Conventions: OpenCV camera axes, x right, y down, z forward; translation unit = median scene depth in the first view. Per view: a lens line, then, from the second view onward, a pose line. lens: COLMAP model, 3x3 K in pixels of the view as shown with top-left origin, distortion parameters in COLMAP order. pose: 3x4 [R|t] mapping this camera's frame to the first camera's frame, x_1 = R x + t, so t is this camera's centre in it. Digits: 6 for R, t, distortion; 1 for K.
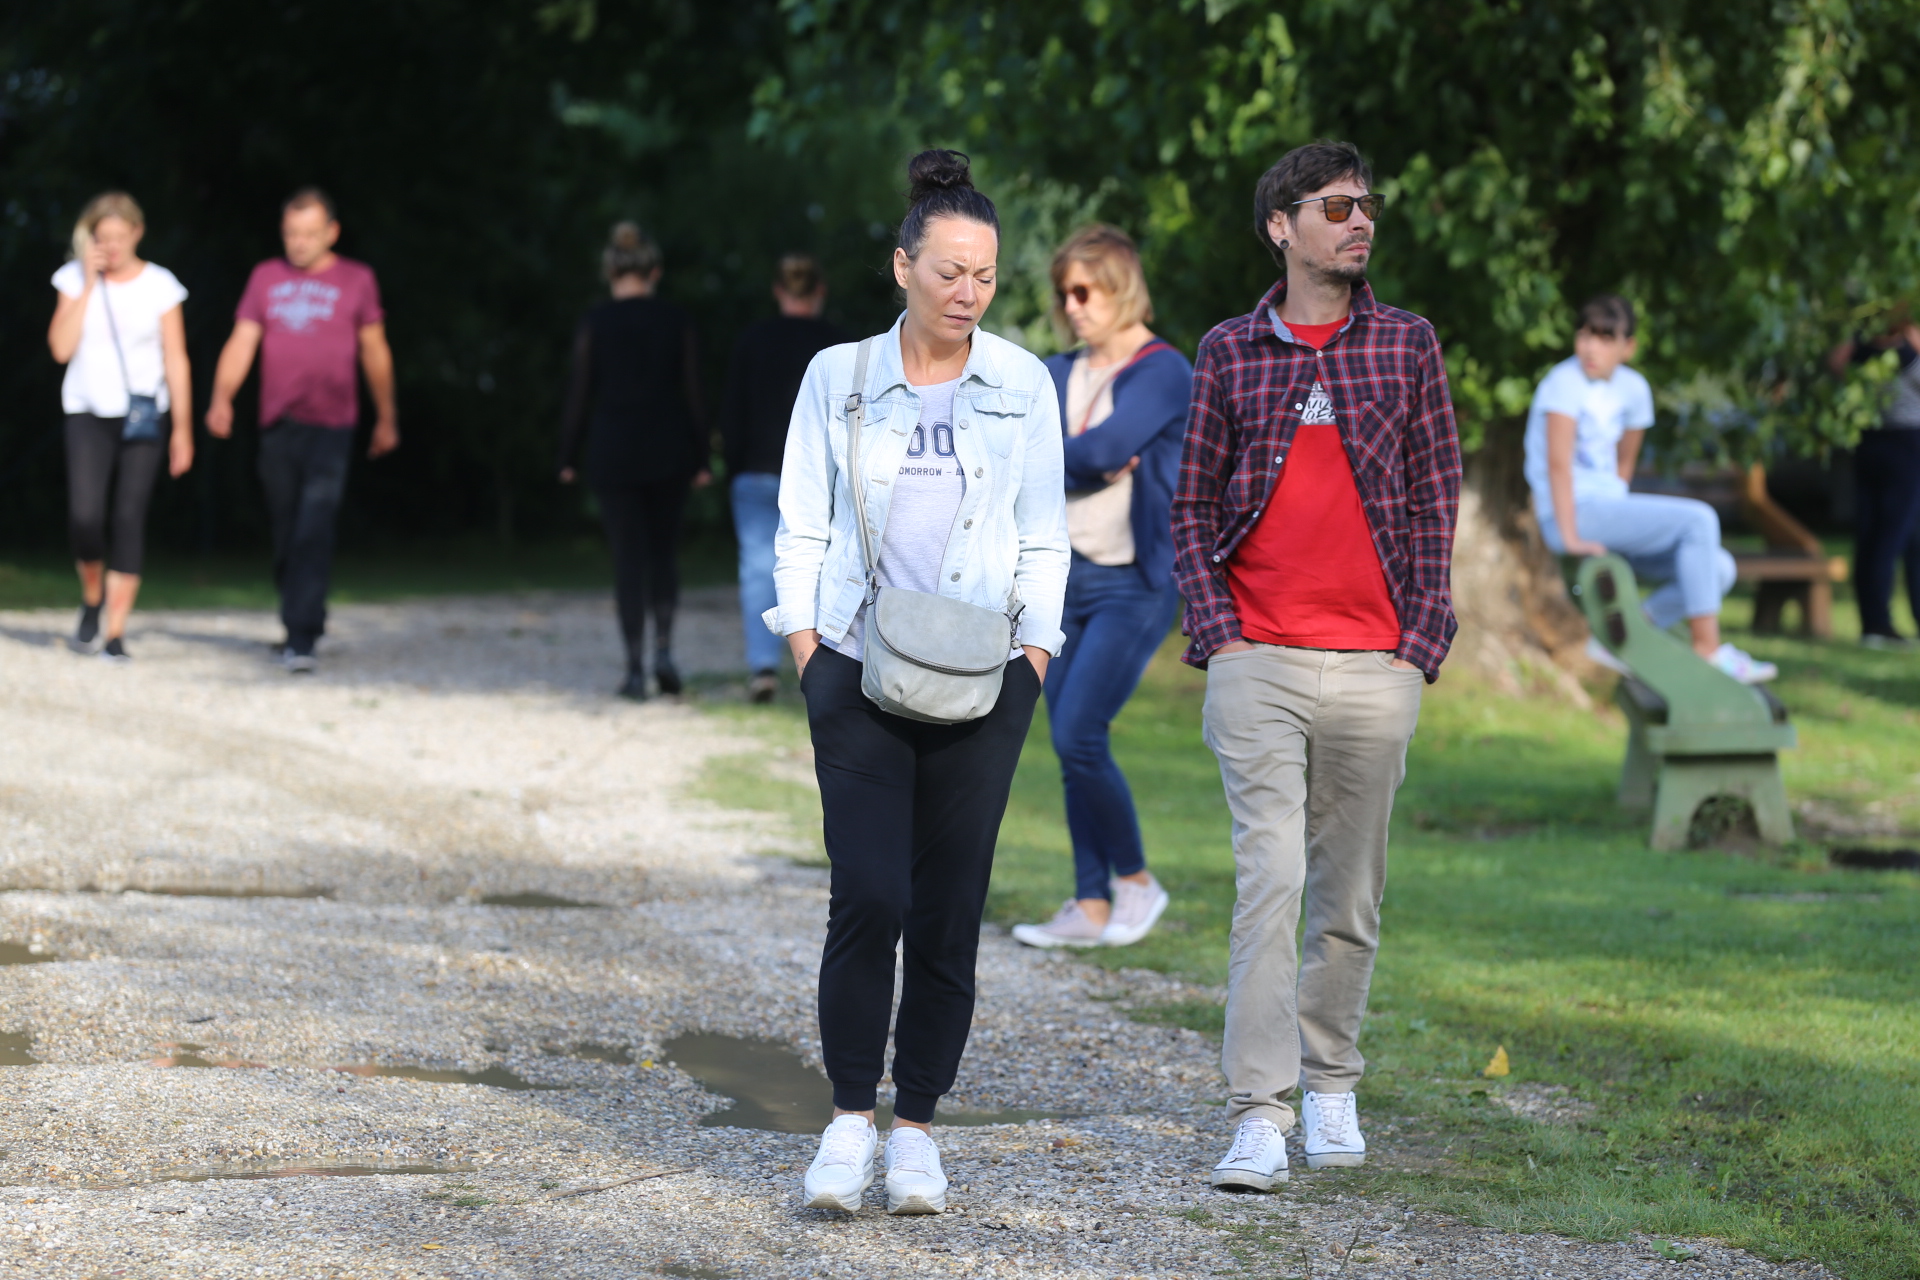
lens RADIAL K [[8884.3, 0, 957.7], [0, 8884.3, 644.0], [0, 0, 1]] dist [0.713446, 0.000000]
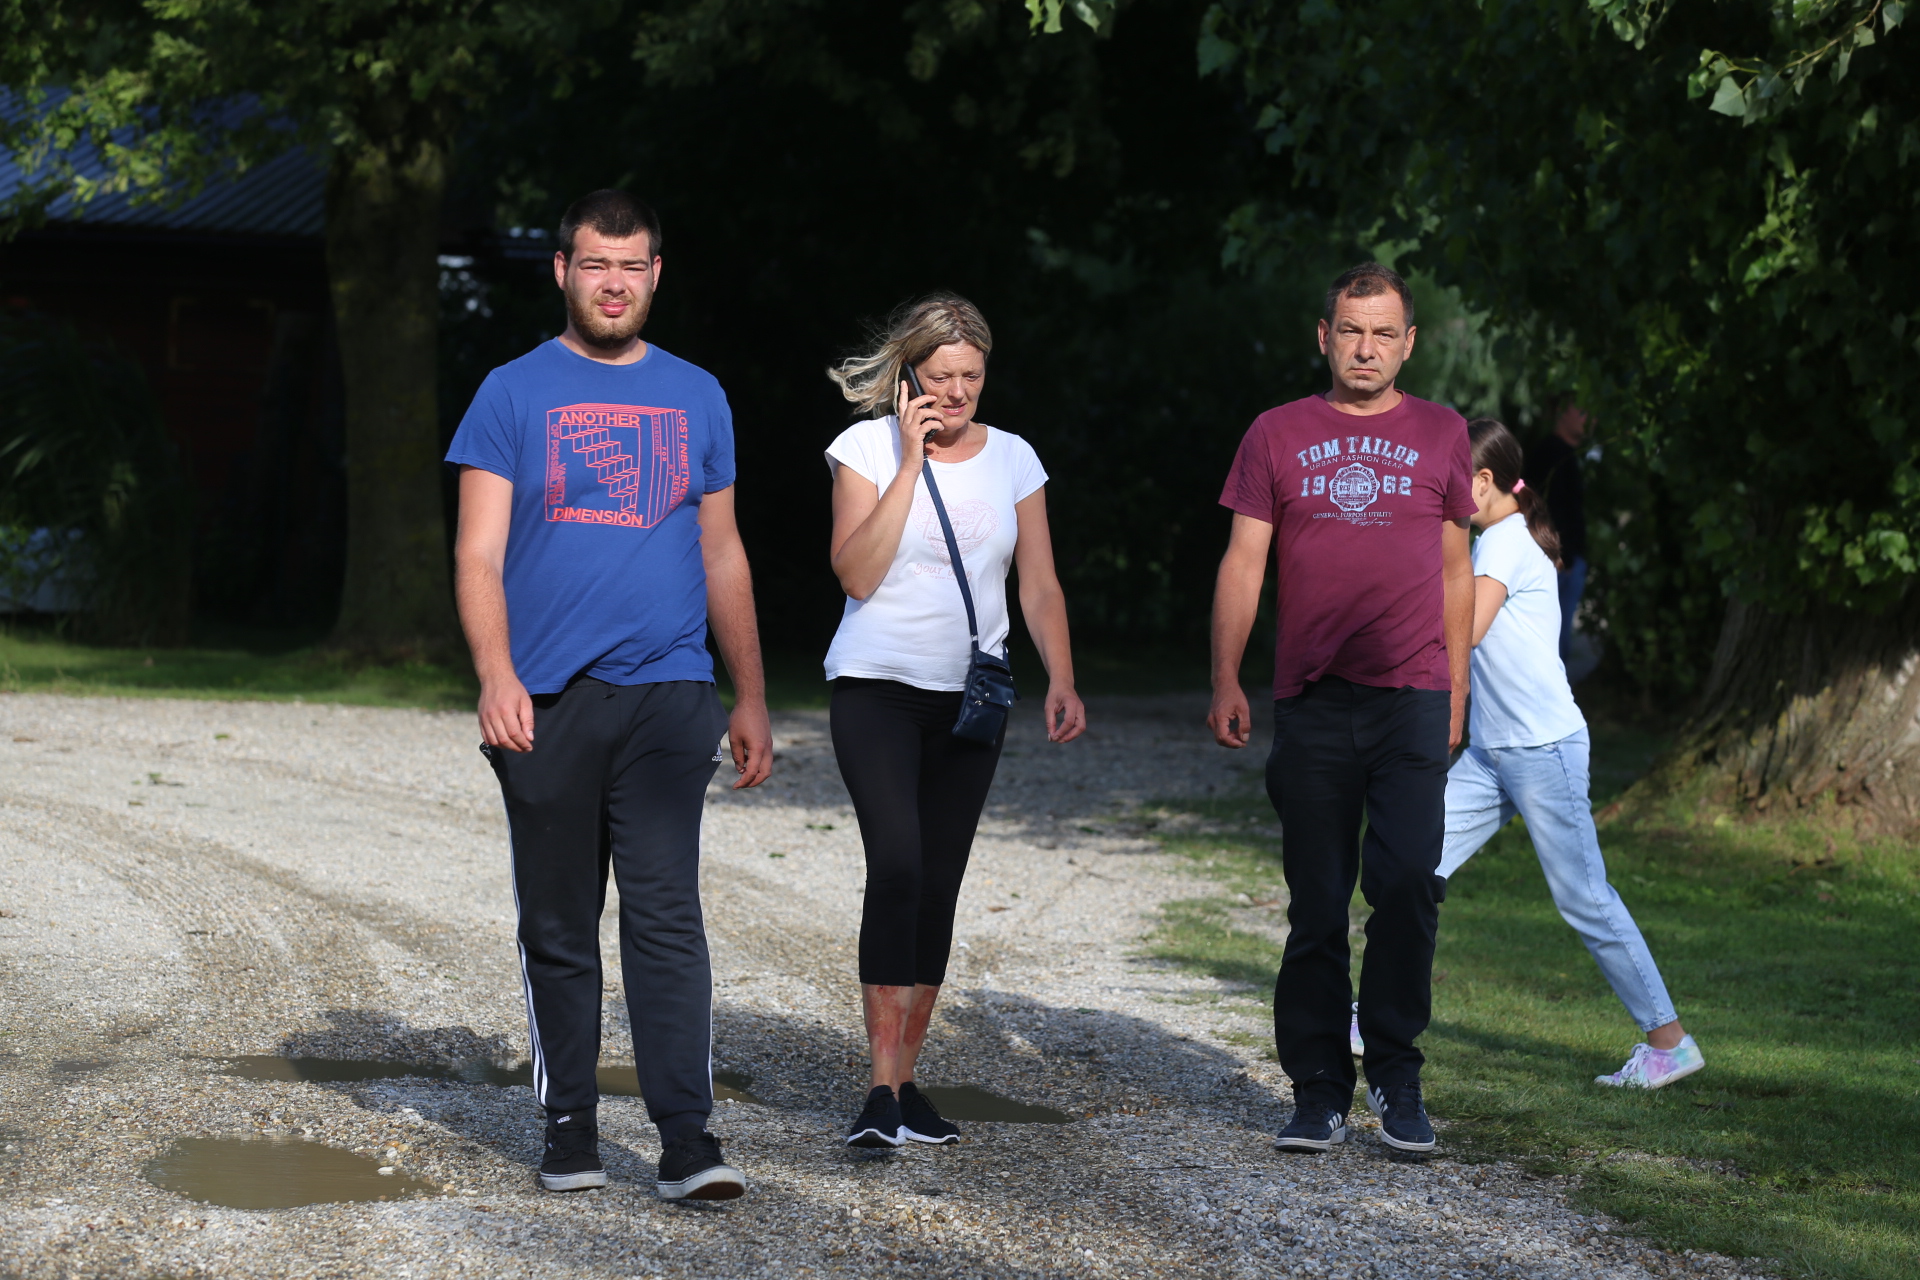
lens RADIAL K [[6951.0, 0, 956.8], [0, 6951.0, 638.6], [0, 0, 1]] dist [1.060703, 0.000000]
pose [[0.998190, 0.024070, -0.055107, -0.013192], [-0.024569, 0.999663, -0.008401, -0.011756], [0.054886, 0.009739, 0.998445, 0.330832]]
